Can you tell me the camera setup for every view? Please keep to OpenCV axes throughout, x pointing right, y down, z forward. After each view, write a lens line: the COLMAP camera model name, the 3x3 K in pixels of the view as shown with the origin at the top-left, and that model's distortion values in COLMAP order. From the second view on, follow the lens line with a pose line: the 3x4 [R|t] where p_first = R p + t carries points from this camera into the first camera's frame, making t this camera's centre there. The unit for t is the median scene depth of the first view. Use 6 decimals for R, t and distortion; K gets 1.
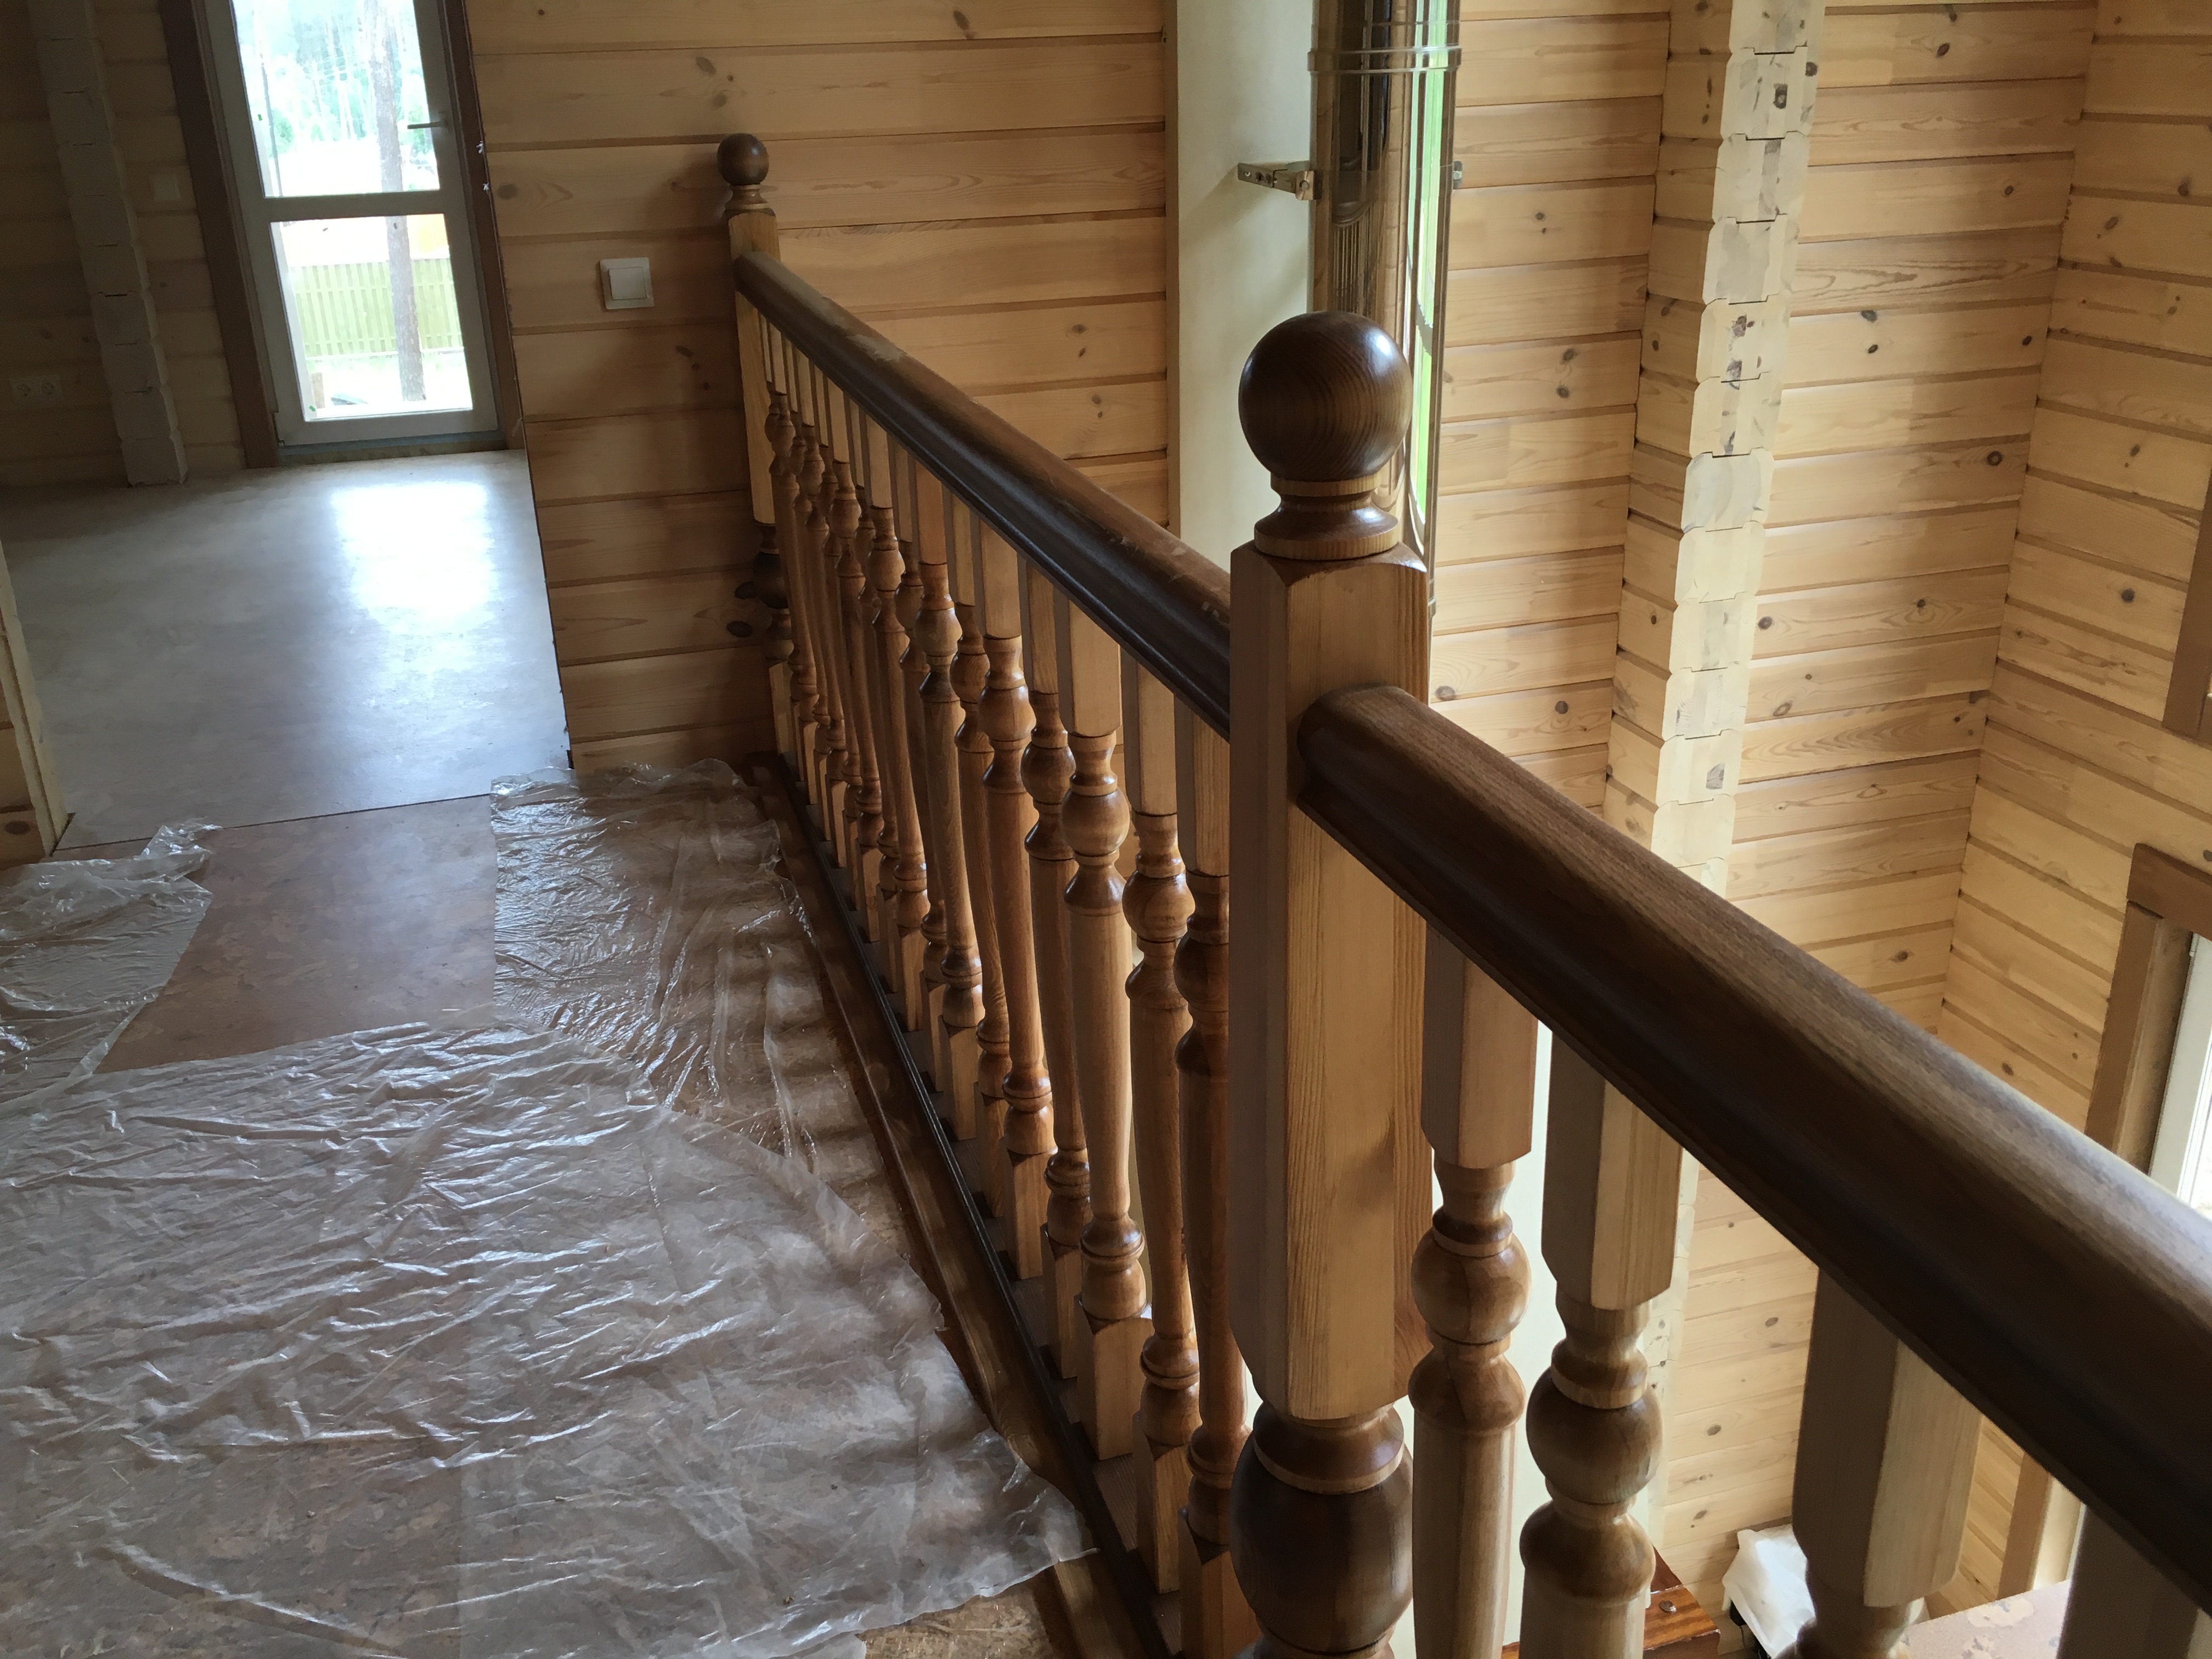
lens RADIAL K [[1897.5, 0, 1100.2], [0, 1897.5, 824.6], [0, 0, 1]] dist [0.077789, -0.104789]
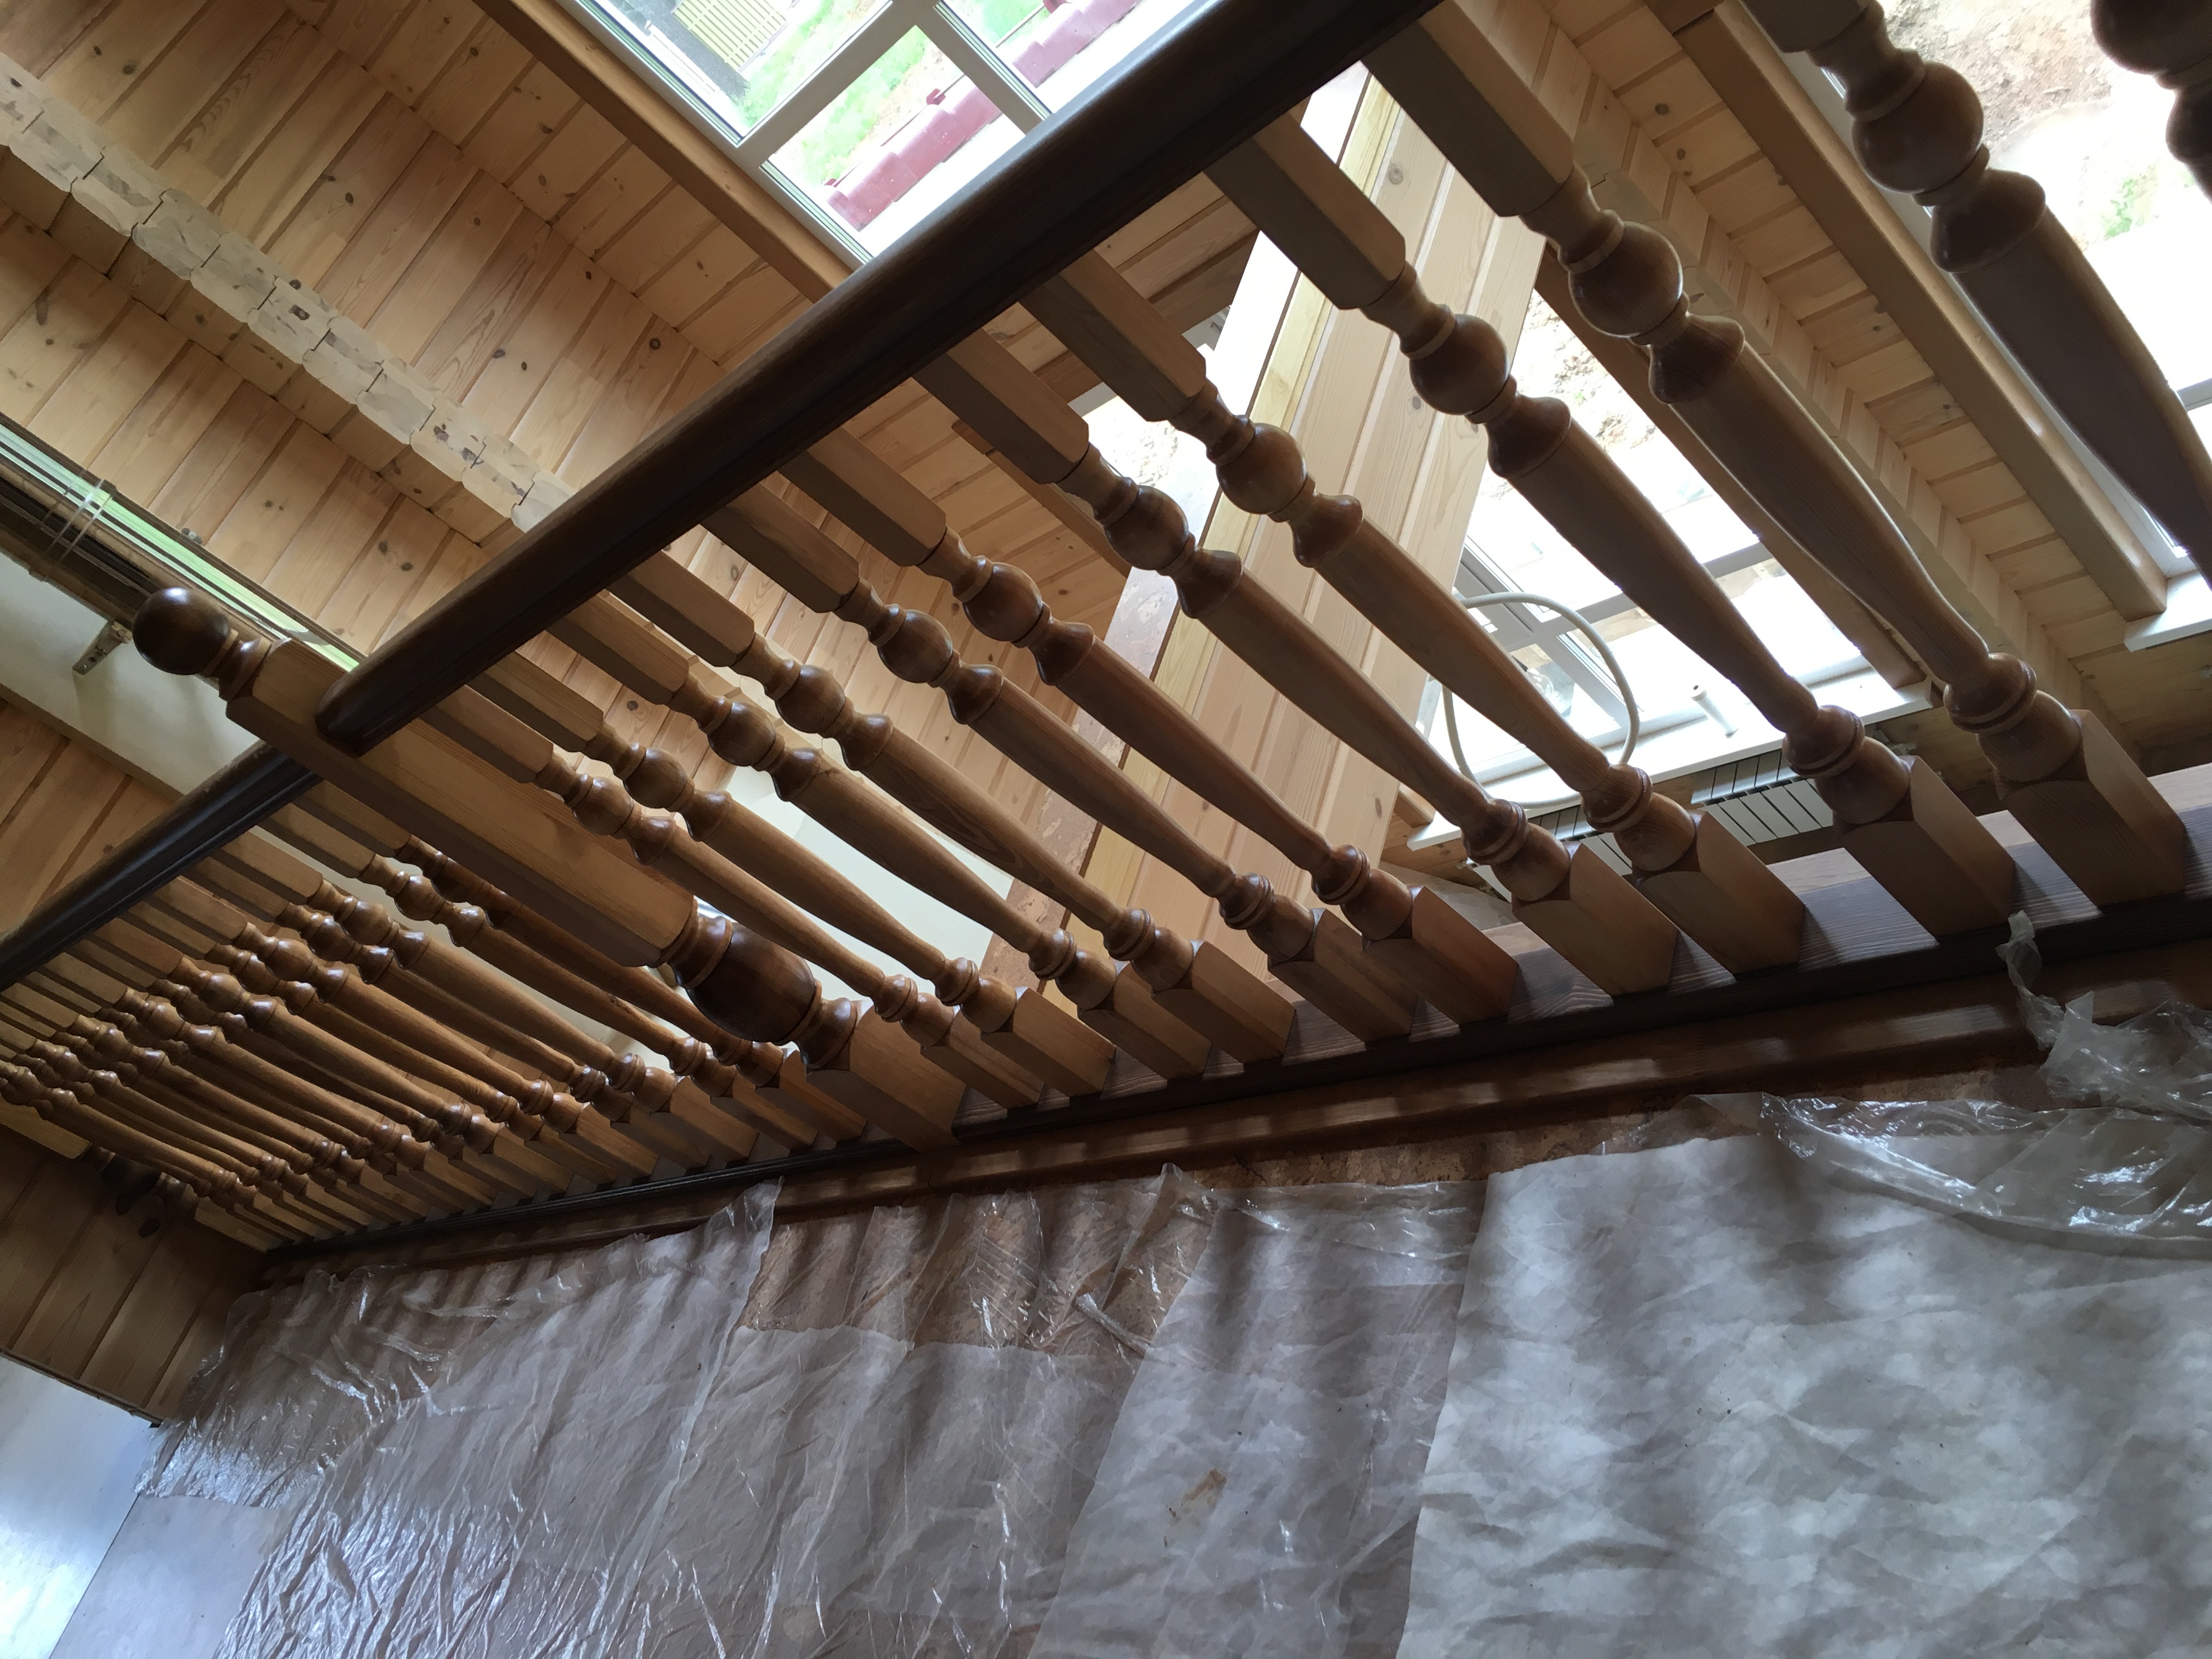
lens RADIAL K [[1897.5, 0, 1106.1], [0, 1897.5, 821.0], [0, 0, 1]] dist [0.077789, -0.104789]
pose [[0.490849, -0.819806, 0.294933, -0.049664], [0.837506, 0.537276, 0.099592, 0.149560], [-0.240107, 0.198123, 0.950314, -0.335386]]
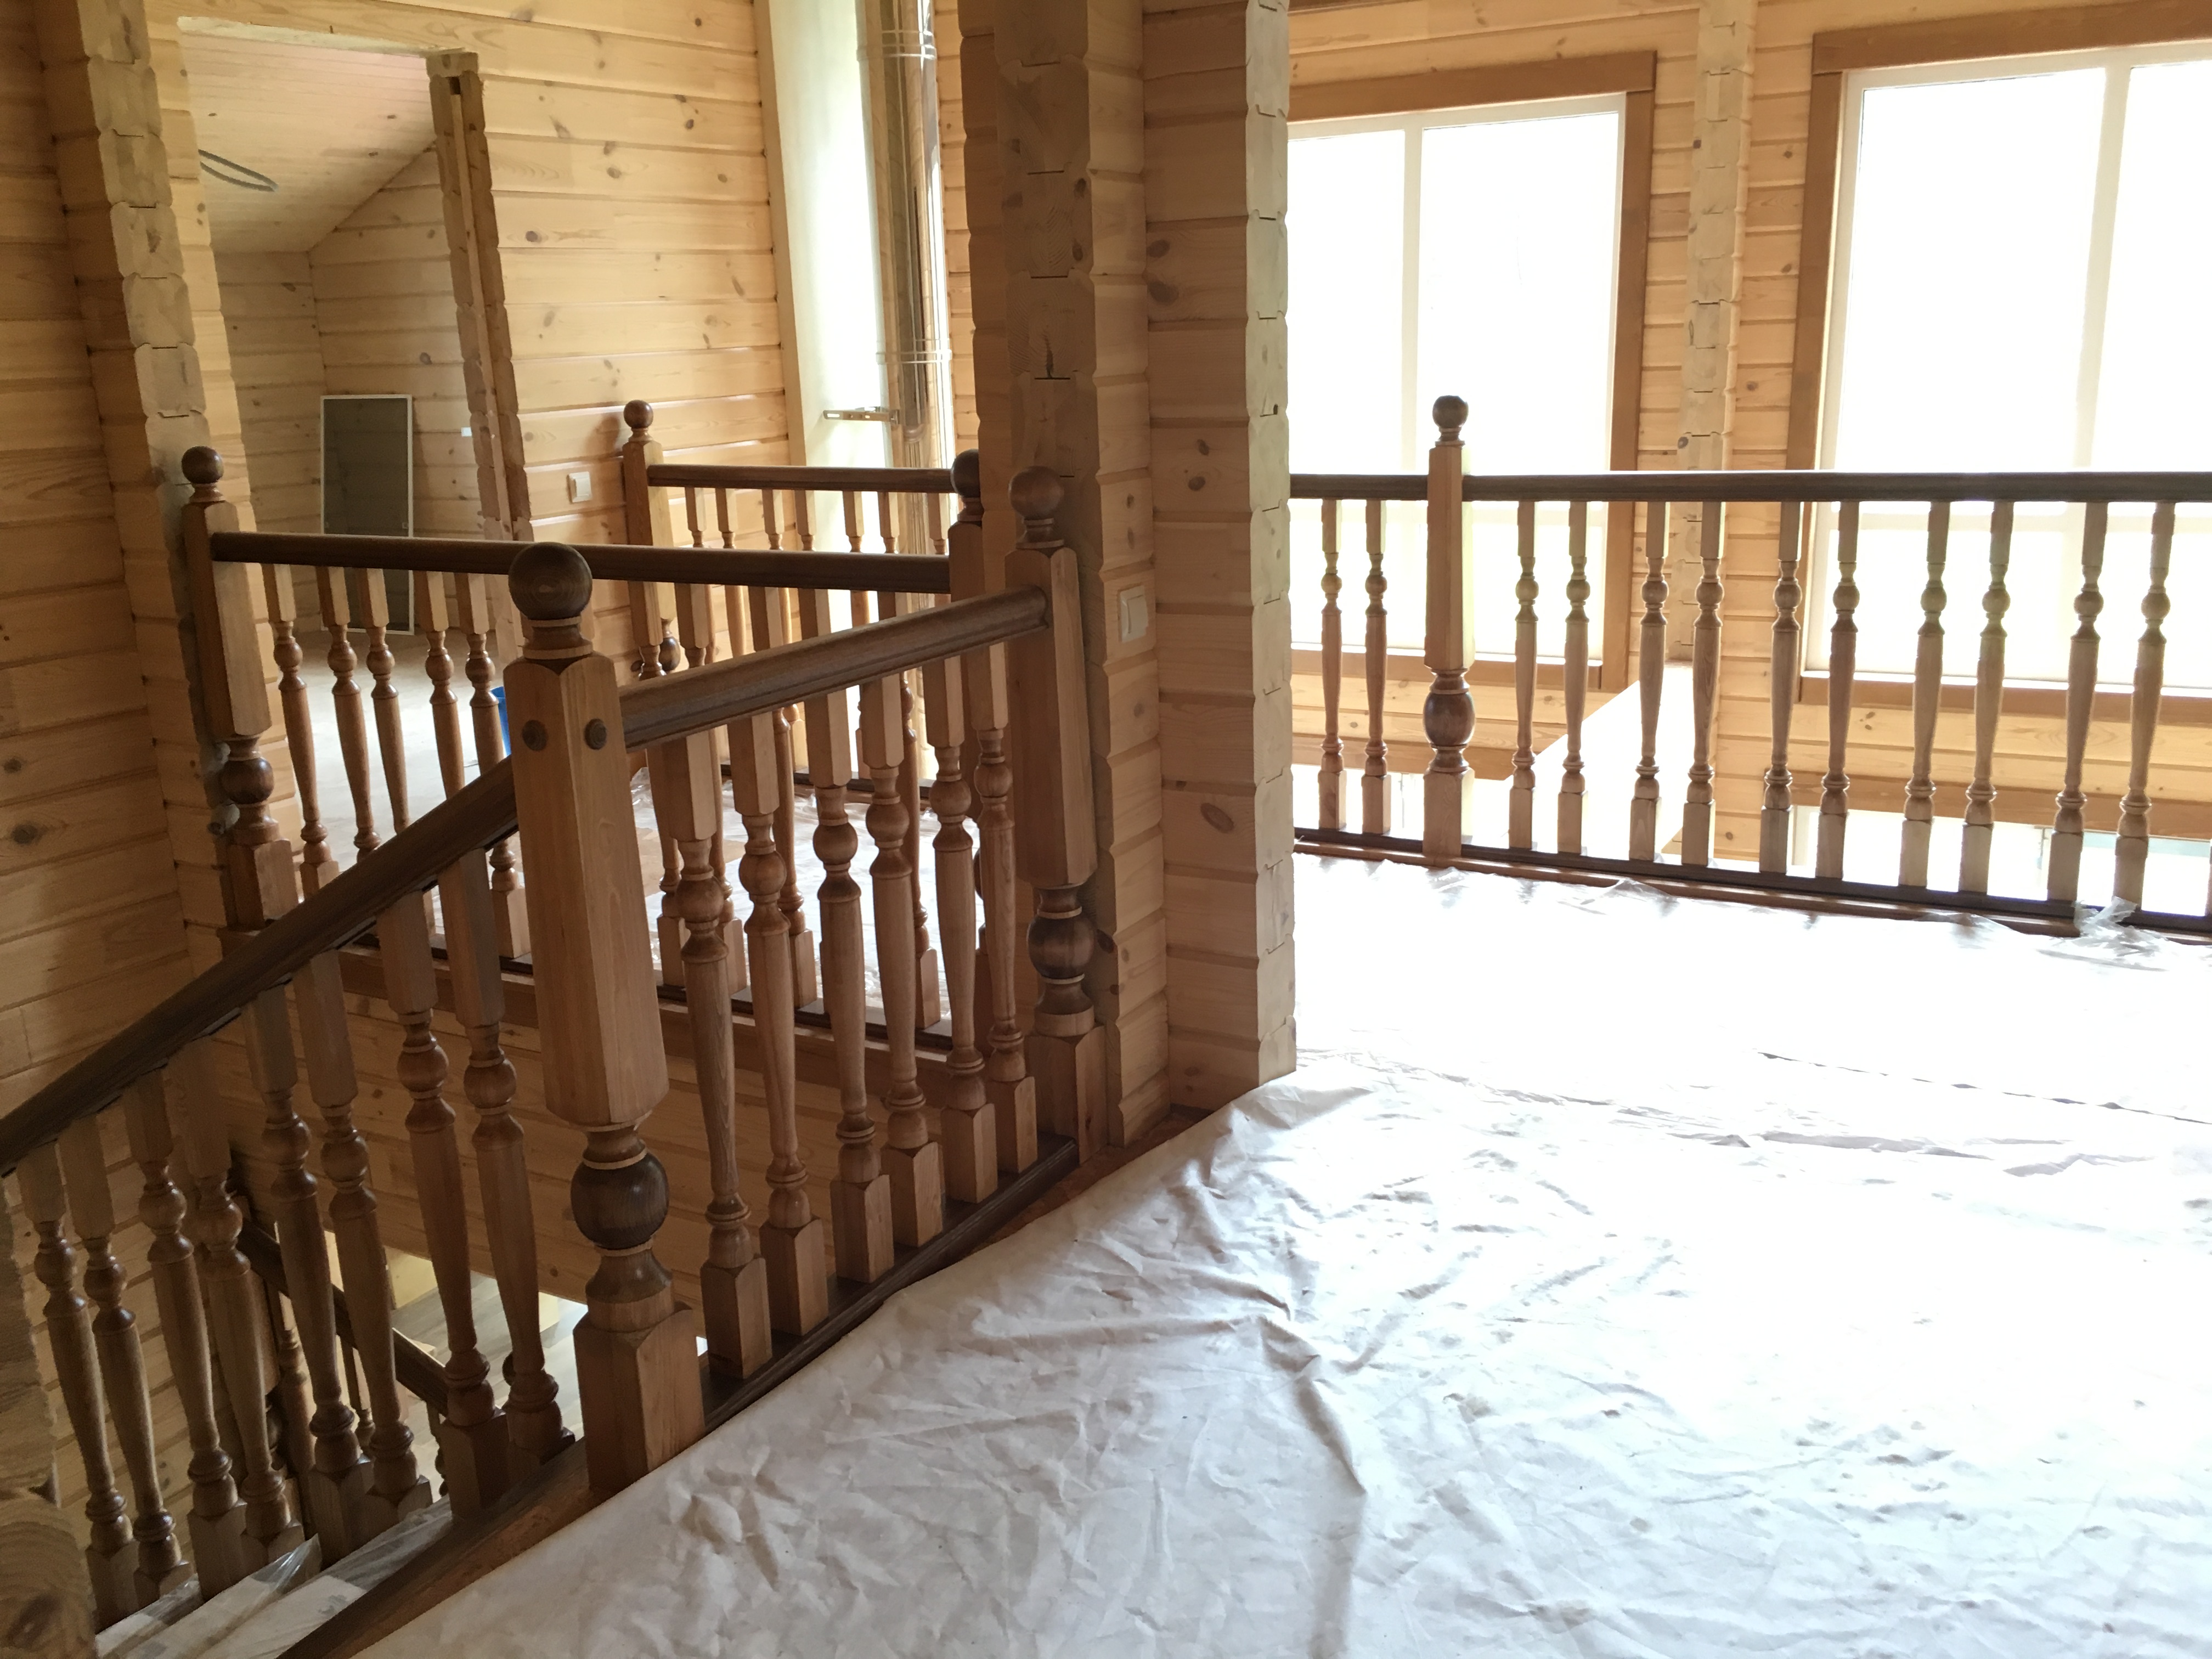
lens RADIAL K [[1897.5, 0, 1106.3], [0, 1897.5, 827.6], [0, 0, 1]] dist [0.077789, -0.104789]
pose [[0.718466, -0.180616, 0.671703, -1.106479], [0.277527, 0.959937, -0.038727, 0.202152], [-0.637798, 0.214240, 0.739808, -0.486009]]
